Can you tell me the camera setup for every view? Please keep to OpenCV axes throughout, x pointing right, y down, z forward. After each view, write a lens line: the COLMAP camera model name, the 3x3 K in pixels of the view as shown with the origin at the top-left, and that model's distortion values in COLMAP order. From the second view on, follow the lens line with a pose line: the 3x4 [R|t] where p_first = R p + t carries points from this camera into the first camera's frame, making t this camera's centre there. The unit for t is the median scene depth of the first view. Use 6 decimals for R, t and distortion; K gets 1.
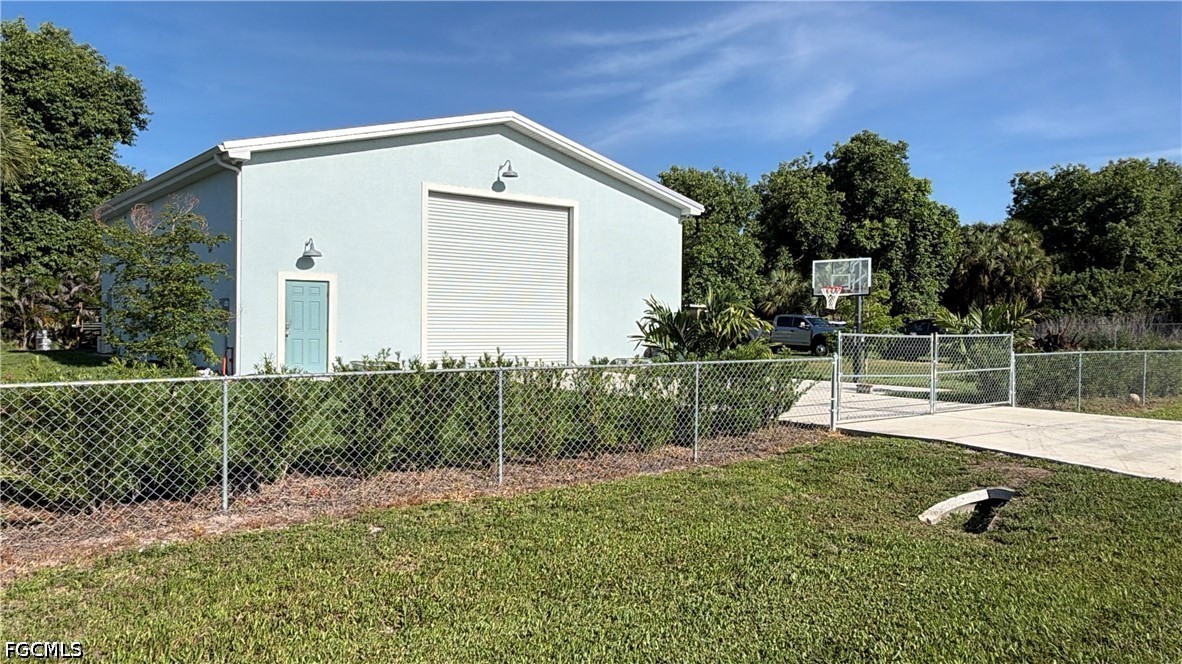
lens RADIAL K [[872.2, 0, 591.0], [0, 872.2, 332.0], [0, 0, 1]] dist [0.006640, 0.004232]
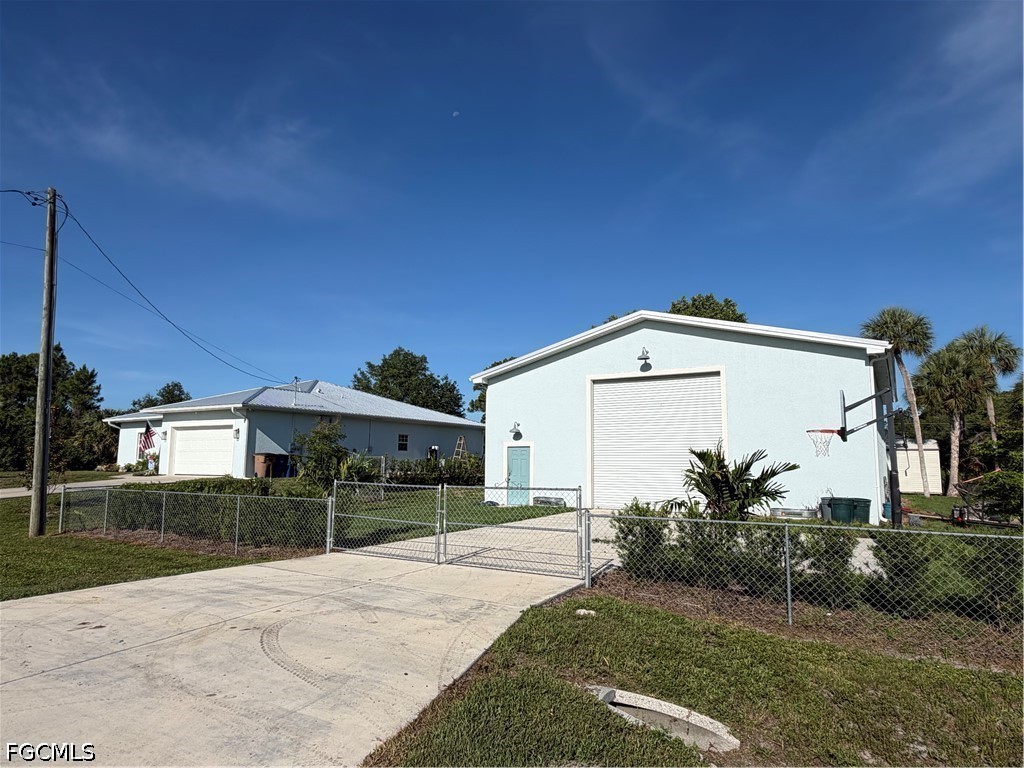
lens RADIAL K [[631.7, 0, 512.0], [0, 631.7, 384.0], [0, 0, 1]] dist [-0.007263, -0.000372]
pose [[0.325290, -0.126245, -0.937149, 0.270444], [-0.012647, 0.990379, -0.137806, -0.003306], [0.945530, 0.056679, 0.320563, 0.191555]]
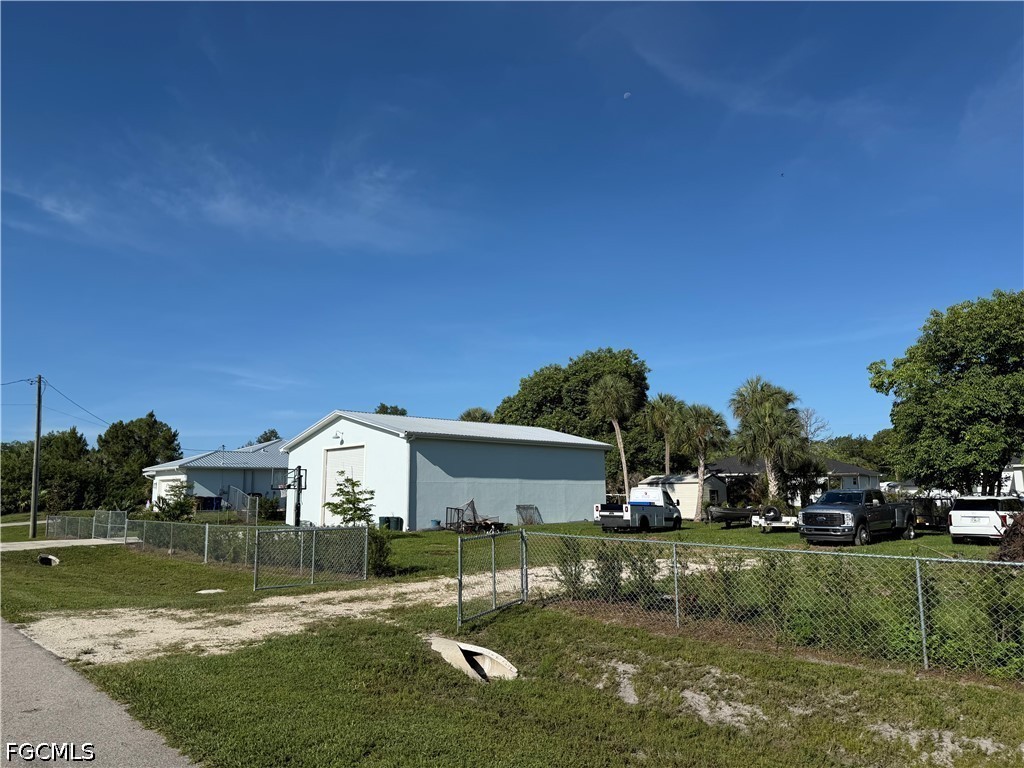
lens RADIAL K [[729.8, 0, 511.4], [0, 729.8, 413.6], [0, 0, 1]] dist [-0.005388, -0.003182]
pose [[0.062539, -0.122758, -0.990464, 0.671122], [0.004295, 0.992431, -0.122731, -0.003696], [0.998033, 0.003421, 0.062592, 0.497377]]
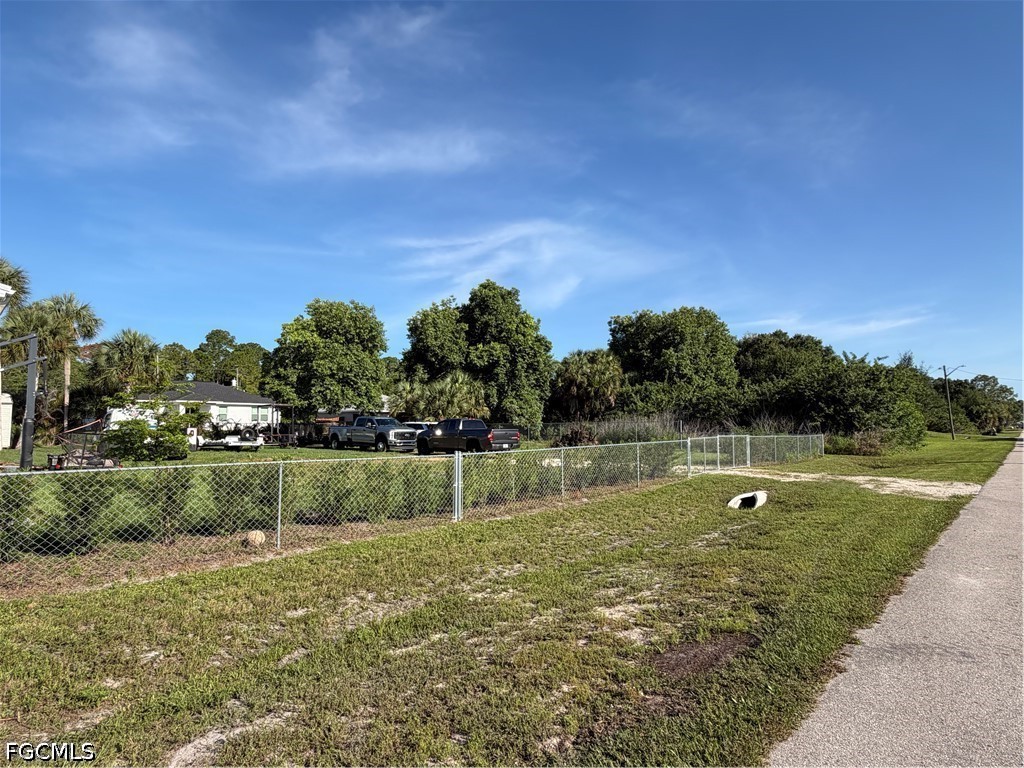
lens RADIAL K [[553.9, 0, 512.0], [0, 553.9, 384.0], [0, 0, 1]] dist [0.002469, 0.000659]
pose [[0.989193, 0.000066, 0.146617, 0.241299], [0.012186, 0.996502, -0.082671, 0.000407], [-0.146110, 0.083564, 0.985733, 0.178947]]
